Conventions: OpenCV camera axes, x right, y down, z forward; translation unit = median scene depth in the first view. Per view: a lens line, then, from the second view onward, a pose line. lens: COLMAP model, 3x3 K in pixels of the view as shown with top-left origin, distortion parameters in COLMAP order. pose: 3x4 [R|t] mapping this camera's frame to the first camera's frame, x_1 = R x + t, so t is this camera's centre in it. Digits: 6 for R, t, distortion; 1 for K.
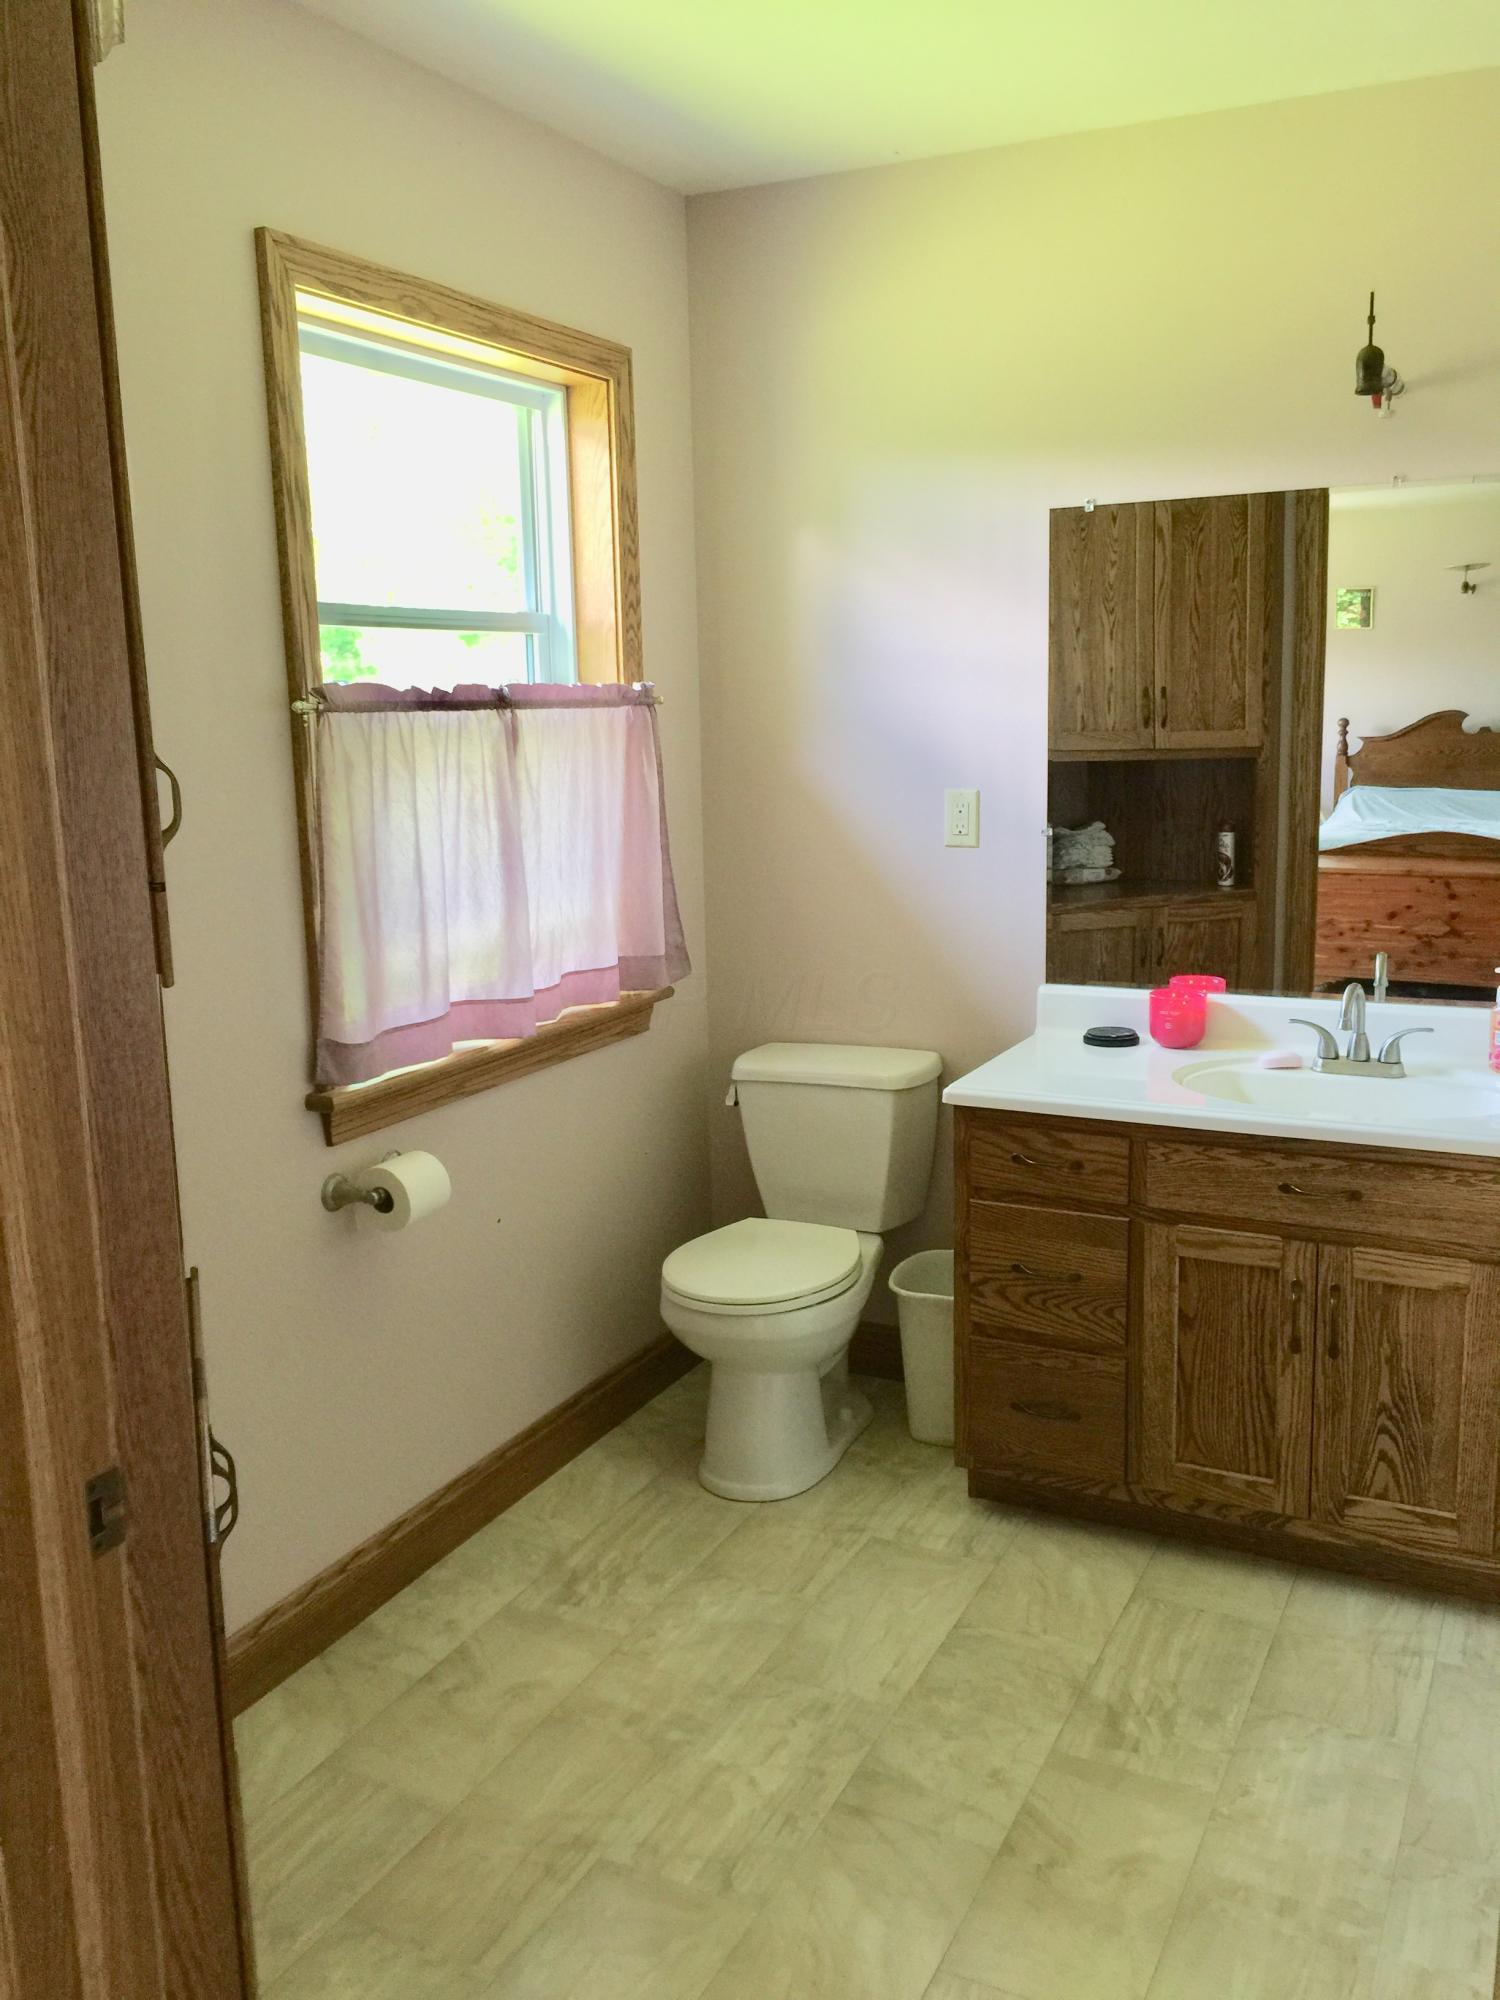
lens RADIAL K [[1720.3, 0, 751.9], [0, 1720.3, 992.8], [0, 0, 1]] dist [0.083234, -0.097253]
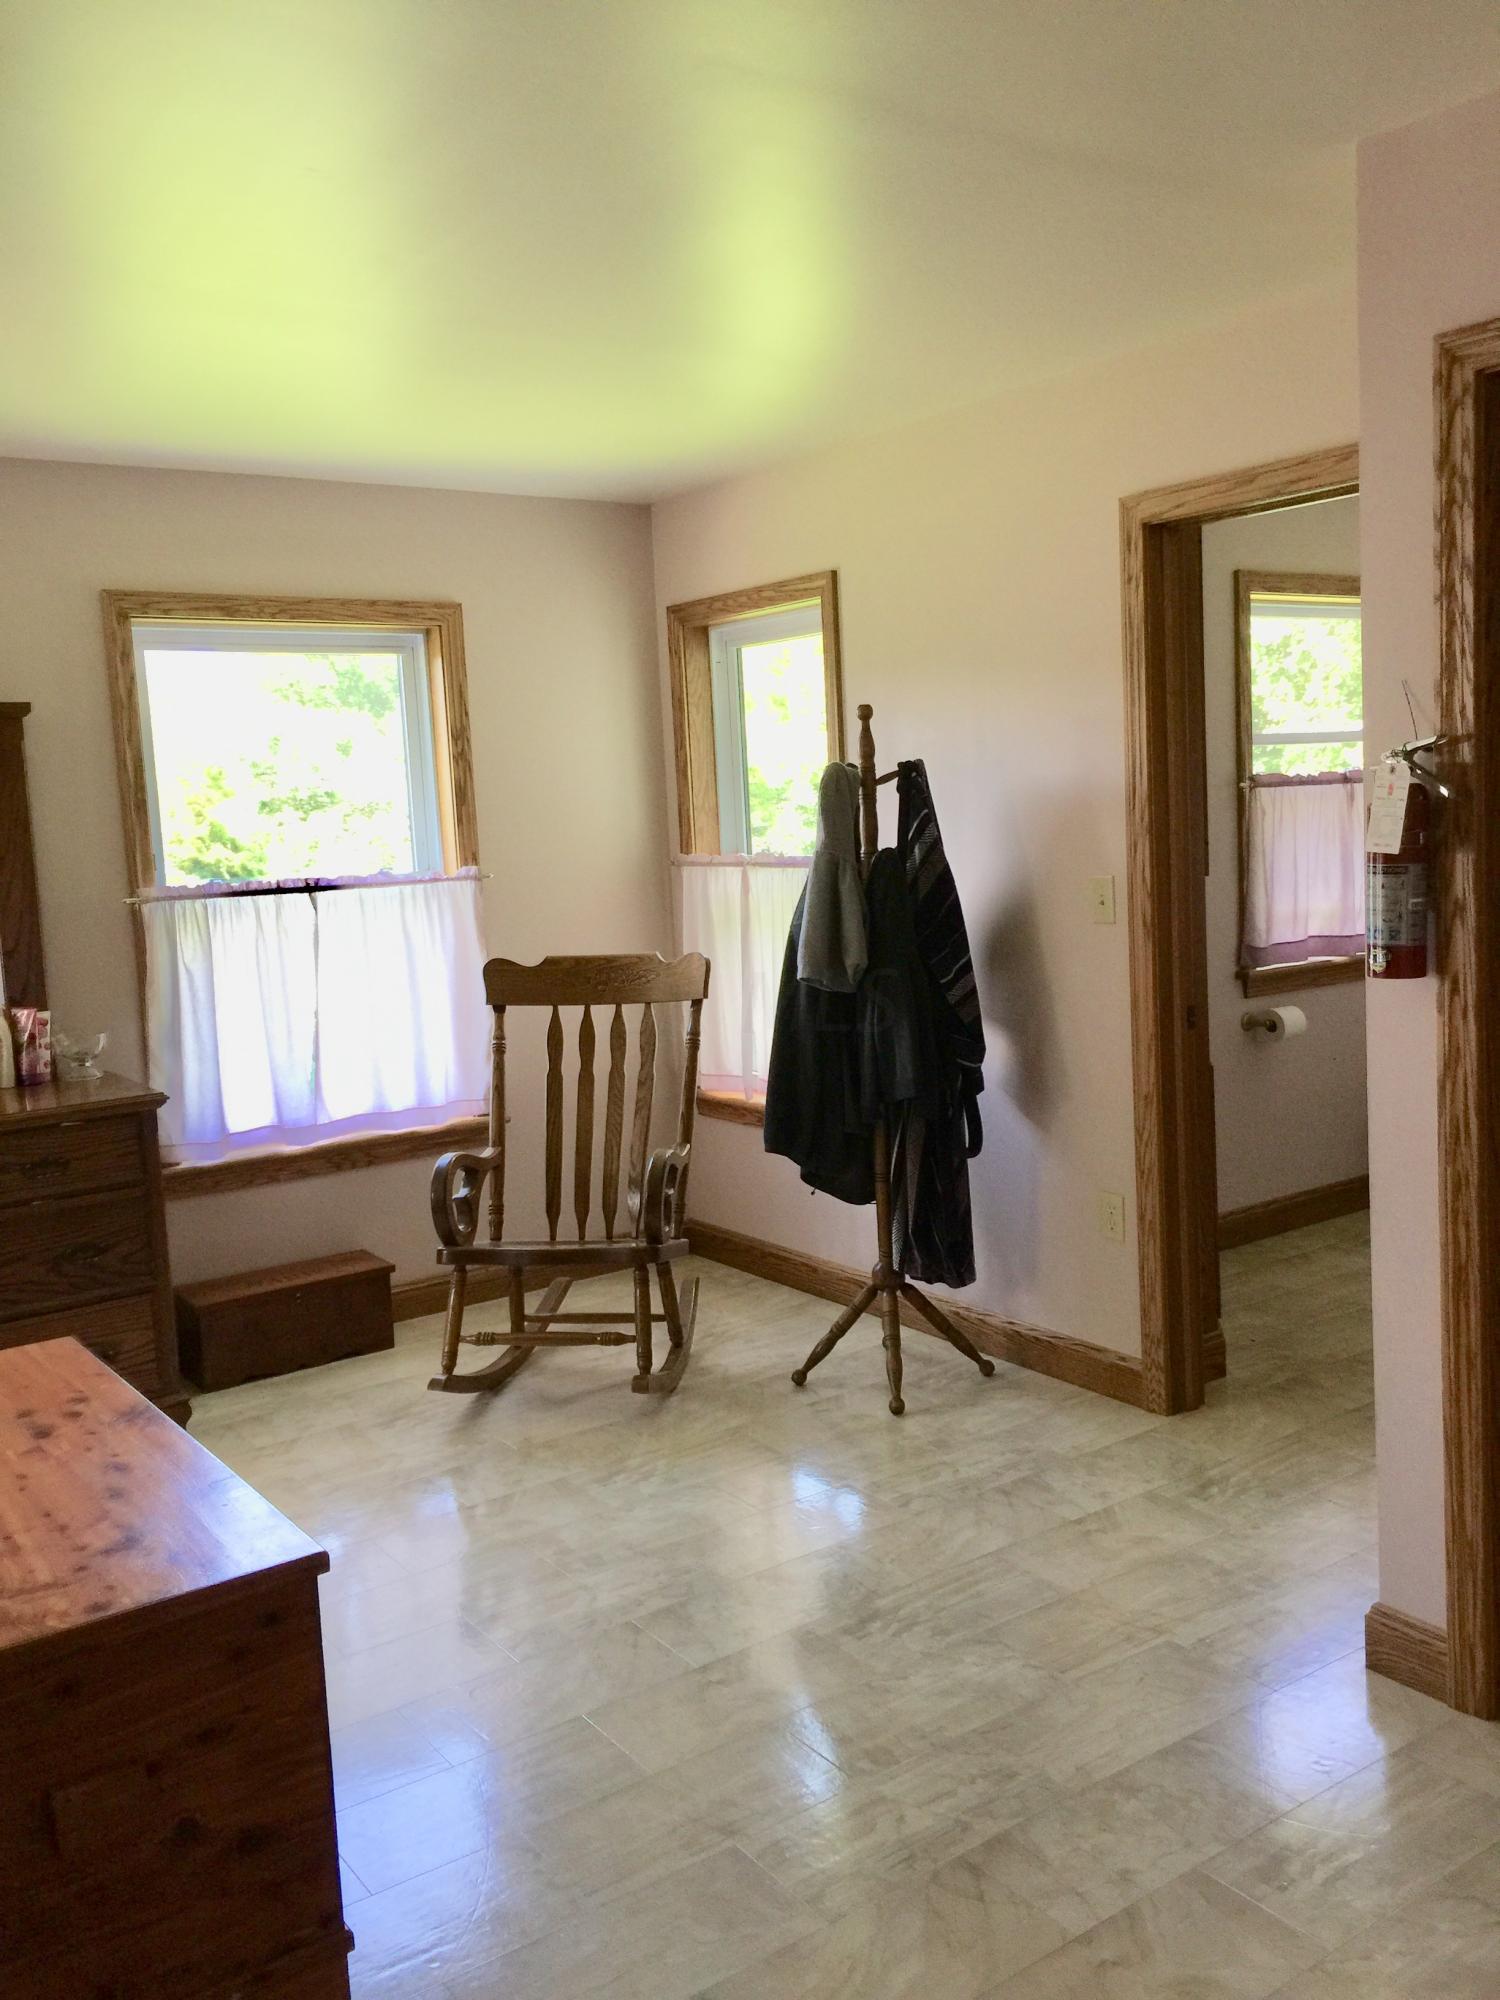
lens RADIAL K [[1720.3, 0, 751.9], [0, 1720.3, 990.5], [0, 0, 1]] dist [0.083234, -0.097253]
pose [[0.886669, 0.025854, -0.461681, 0.183130], [-0.049165, 0.998047, -0.038532, 0.187304], [0.459783, 0.056864, 0.886209, -1.085931]]
